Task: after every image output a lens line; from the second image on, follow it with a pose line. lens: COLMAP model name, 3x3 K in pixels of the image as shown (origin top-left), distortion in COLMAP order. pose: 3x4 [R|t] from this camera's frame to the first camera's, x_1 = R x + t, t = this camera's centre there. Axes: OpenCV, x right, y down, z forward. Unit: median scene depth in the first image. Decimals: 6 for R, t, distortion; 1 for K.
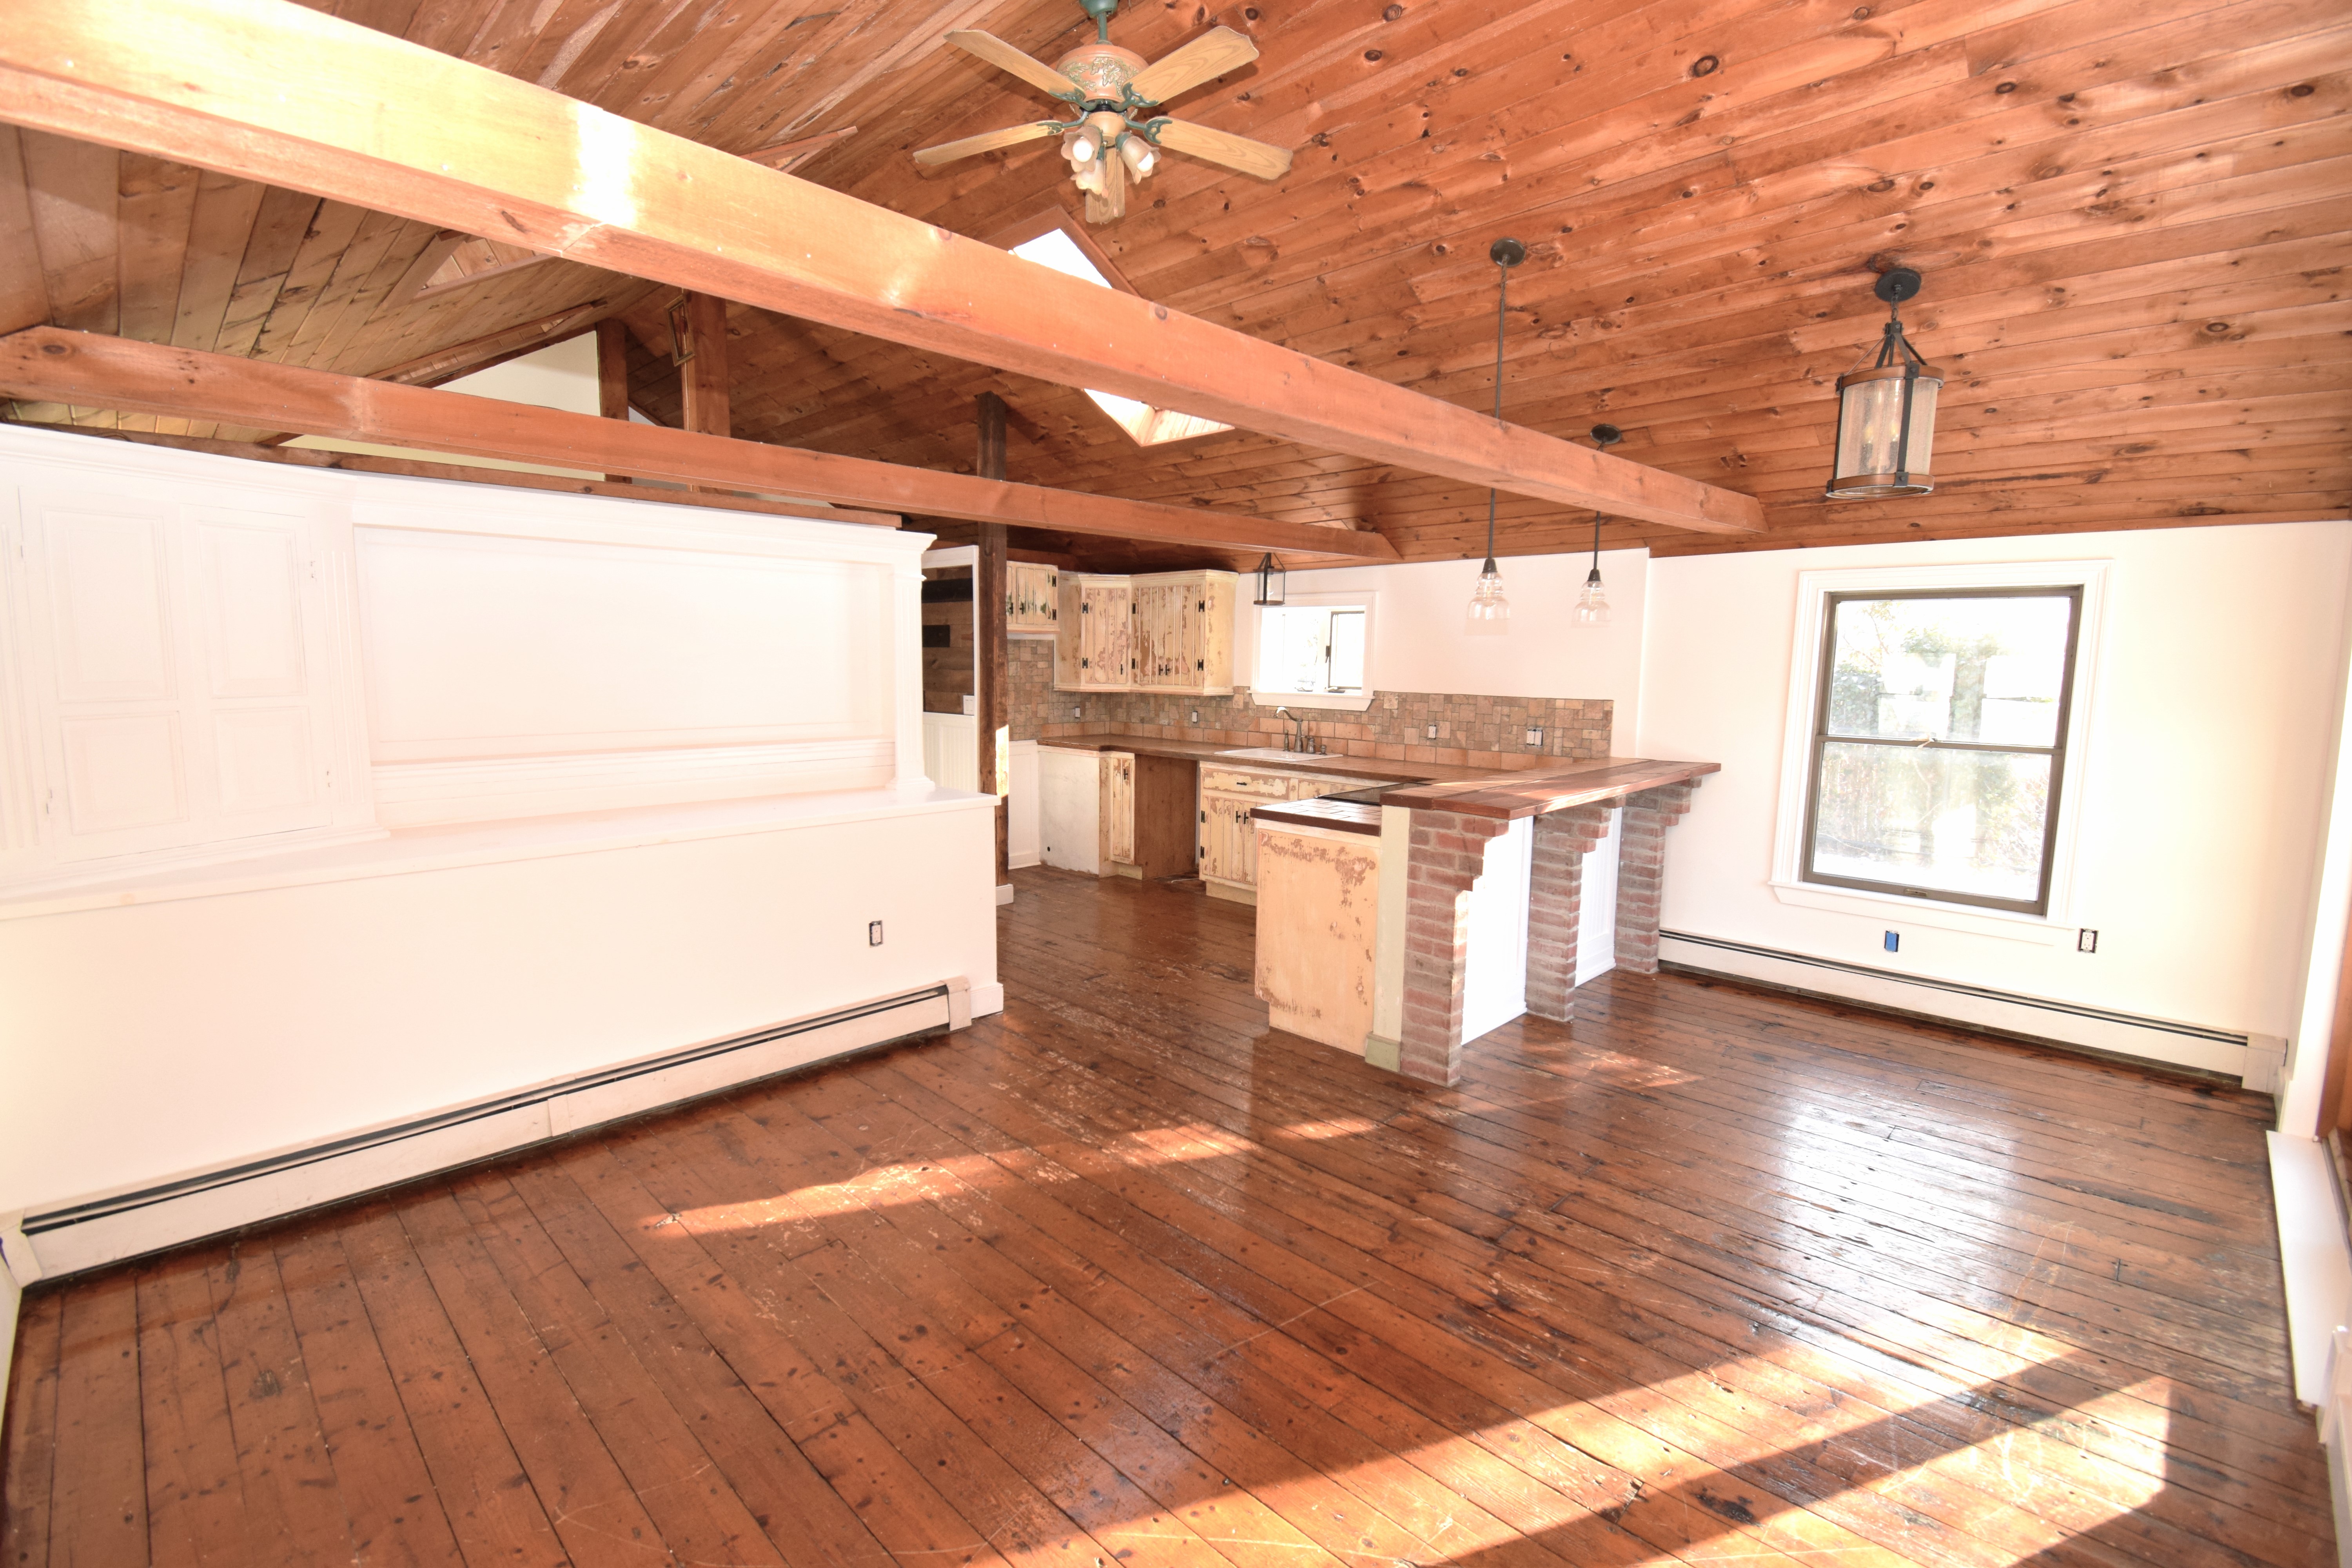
lens RADIAL K [[1028.3, 0, 1176.0], [0, 1028.3, 784.0], [0, 0, 1]] dist [0.020356, -0.027463]
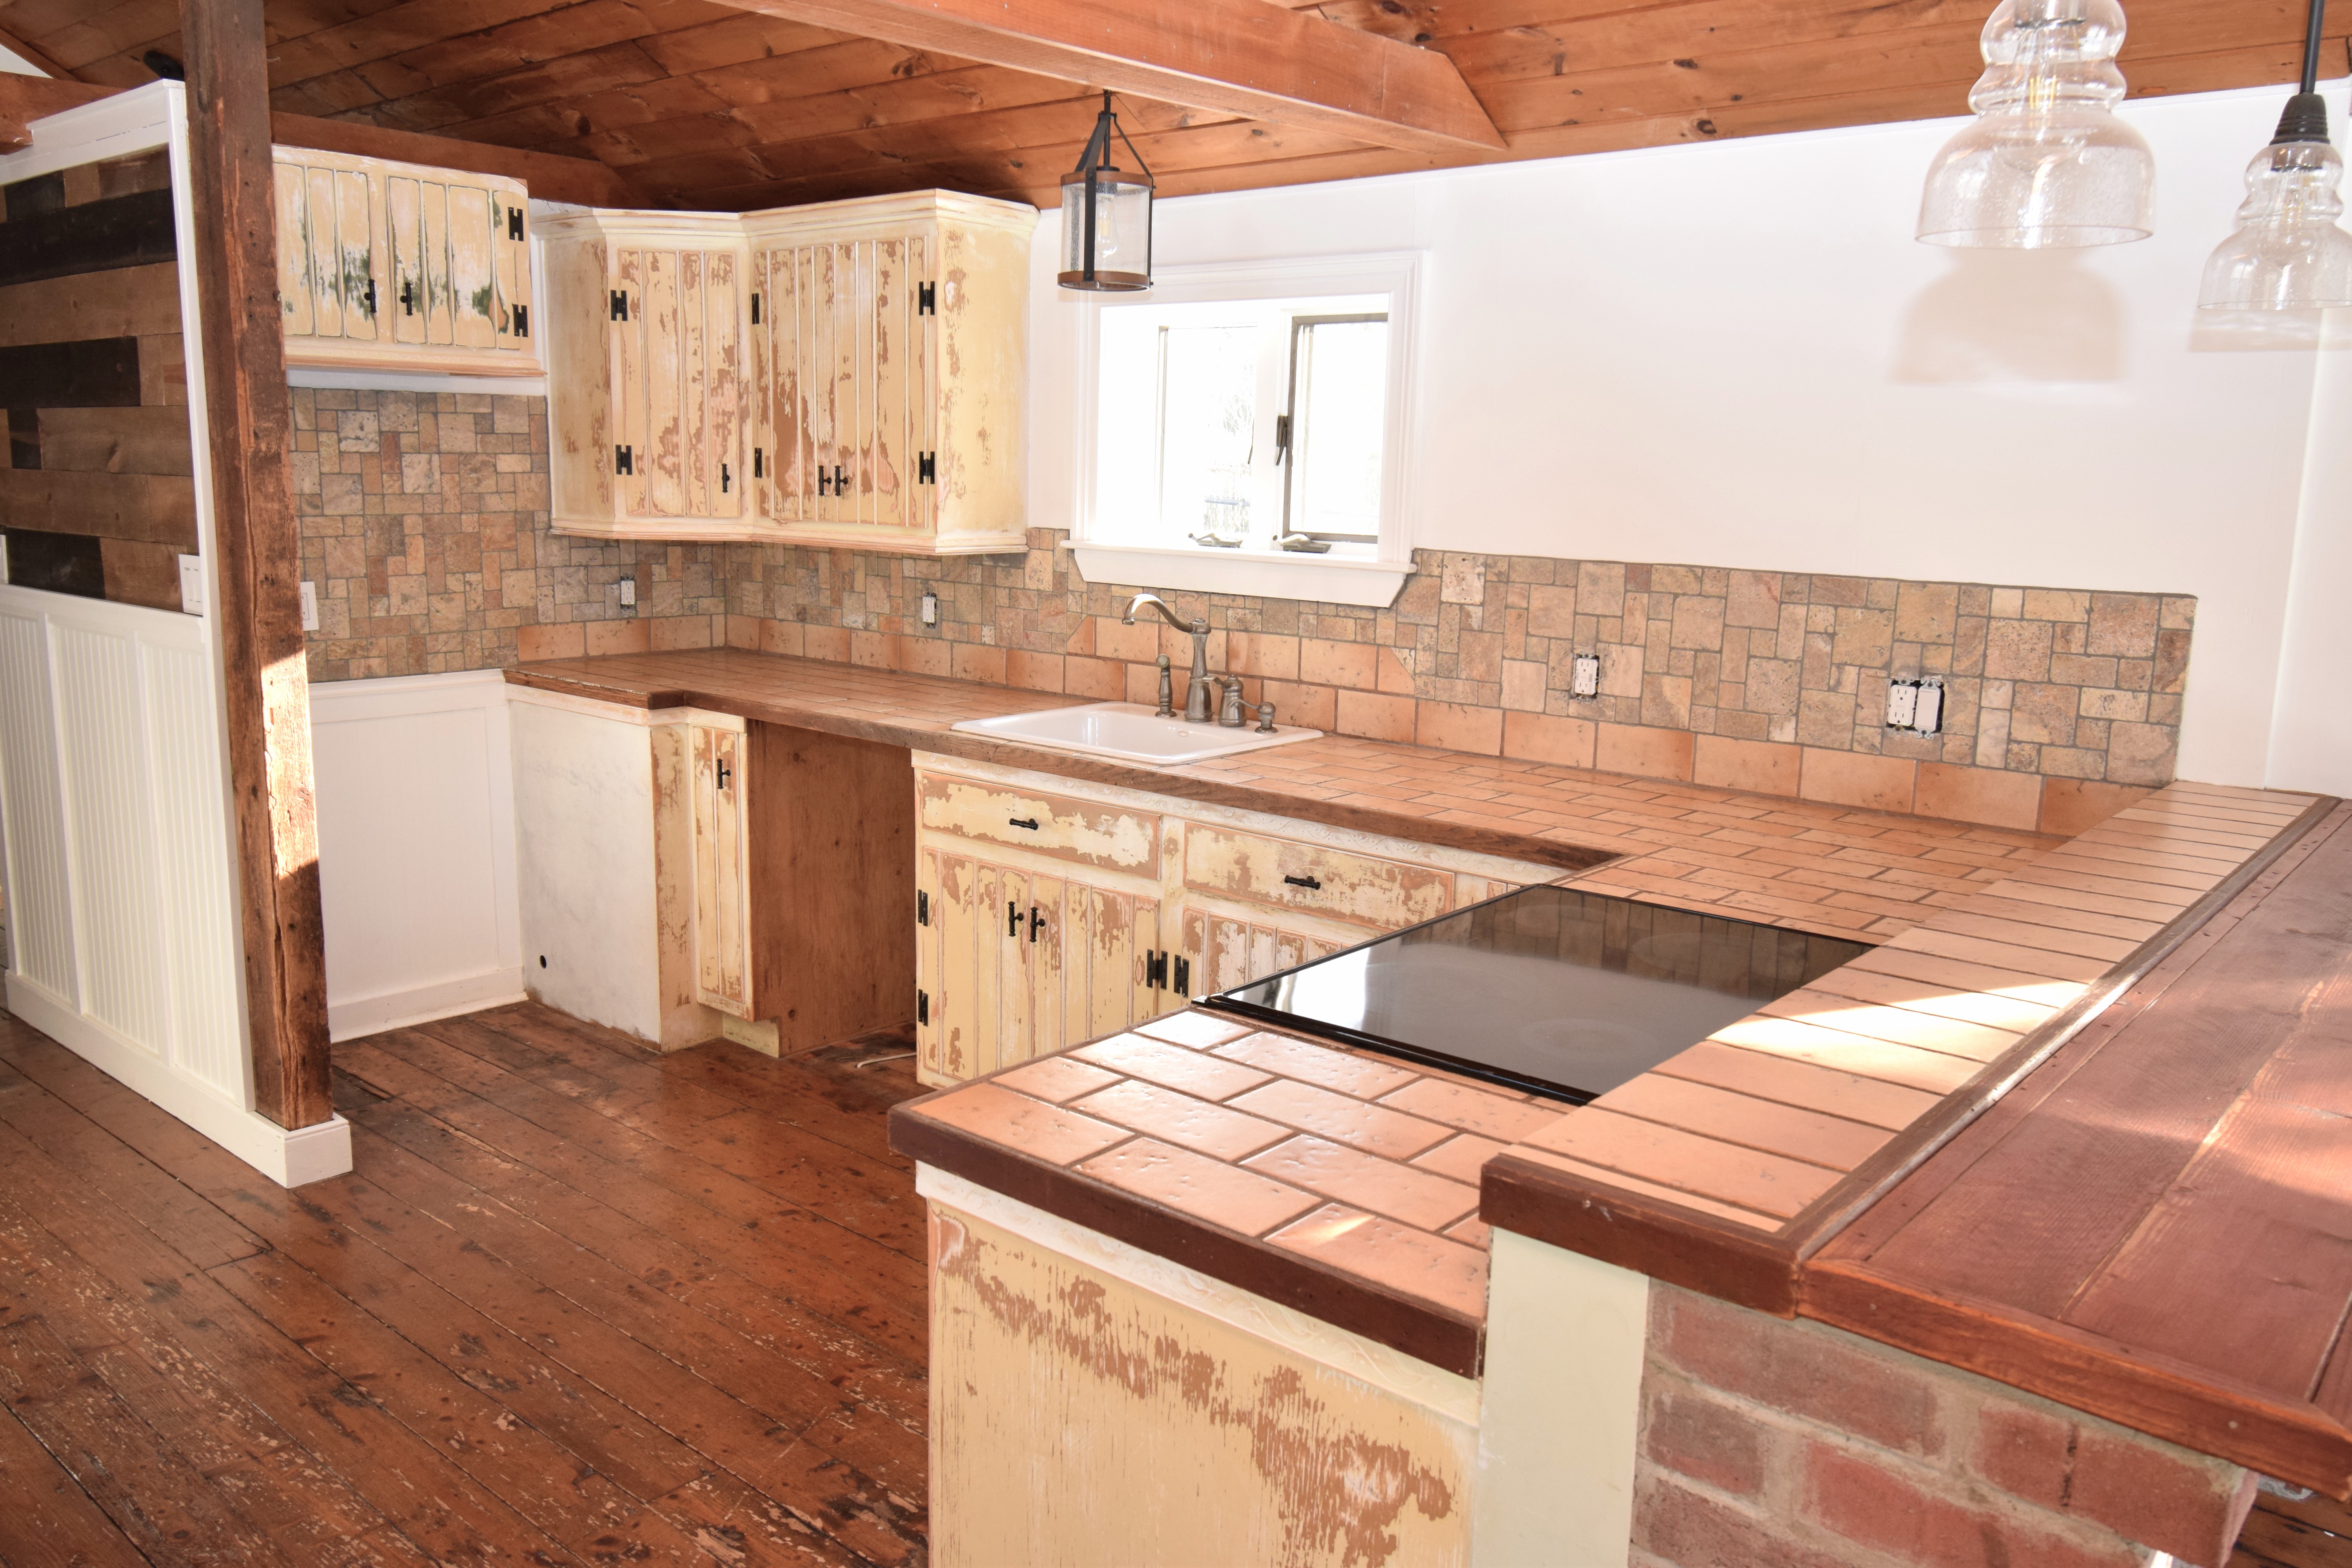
lens RADIAL K [[1769.9, 0, 1176.0], [0, 1769.9, 784.0], [0, 0, 1]] dist [0.003342, -0.001769]
pose [[0.997631, -0.002762, 0.068739, 0.073522], [-0.001336, 0.998228, 0.059492, -0.047643], [-0.068781, -0.059443, 0.995859, 0.418199]]
